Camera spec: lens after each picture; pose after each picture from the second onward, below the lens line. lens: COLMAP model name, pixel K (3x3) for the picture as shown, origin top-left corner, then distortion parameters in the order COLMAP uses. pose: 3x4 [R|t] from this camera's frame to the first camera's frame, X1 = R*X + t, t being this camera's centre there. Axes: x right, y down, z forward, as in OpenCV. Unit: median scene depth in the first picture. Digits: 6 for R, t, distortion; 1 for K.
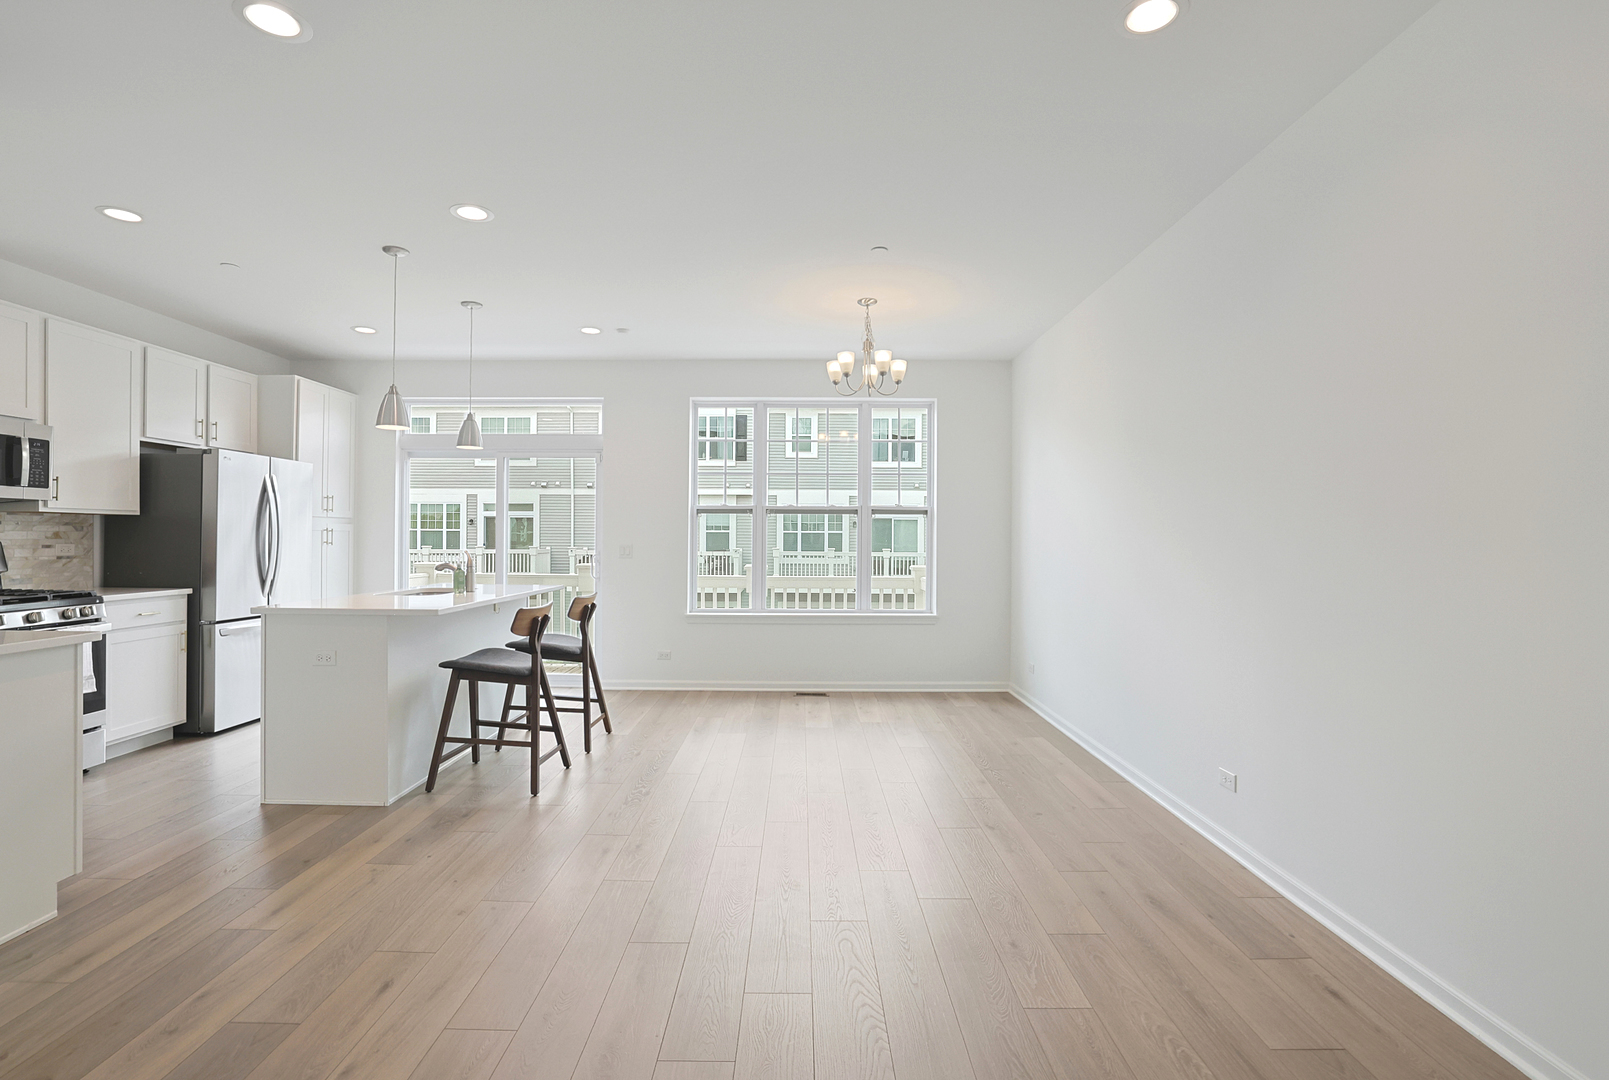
lens RADIAL K [[766.3, 0, 801.4], [0, 766.3, 543.9], [0, 0, 1]] dist [-0.048445, 0.019378]
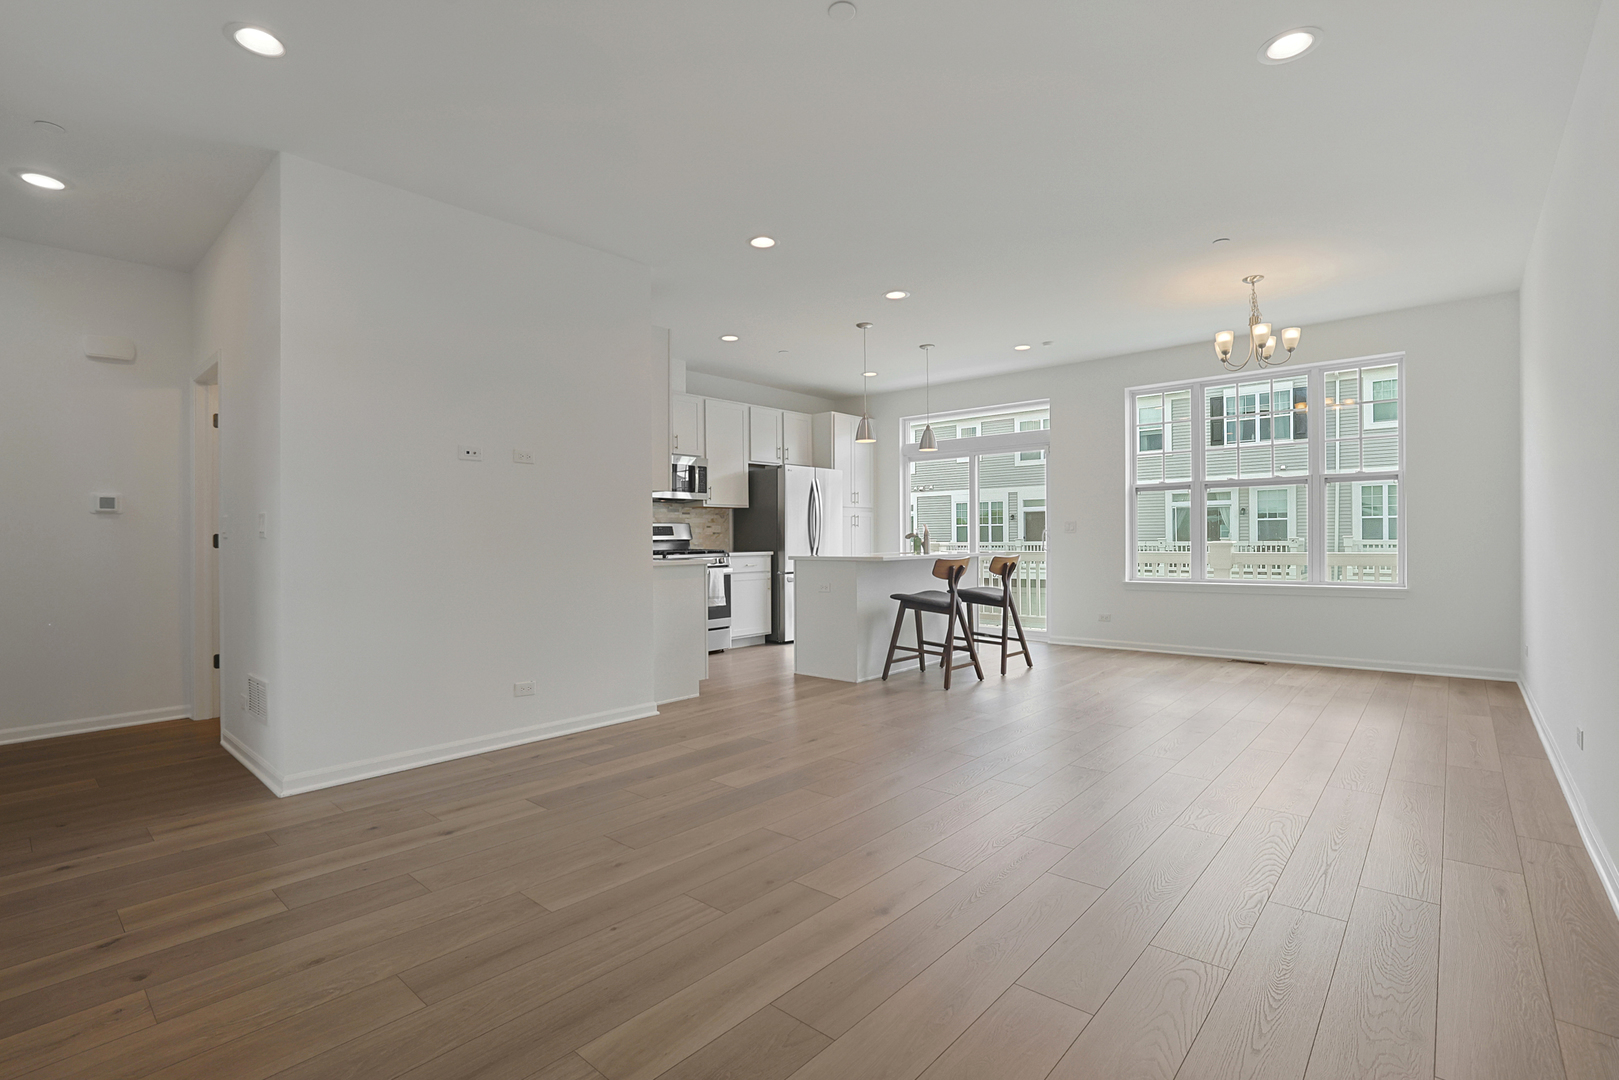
lens RADIAL K [[771.1, 0, 806.4], [0, 771.1, 544.0], [0, 0, 1]] dist [-0.048445, 0.019378]
pose [[0.759437, -0.012809, -0.650455, 0.308910], [0.013849, 0.999898, -0.003522, 0.046486], [0.650434, -0.006334, 0.759536, -0.211399]]
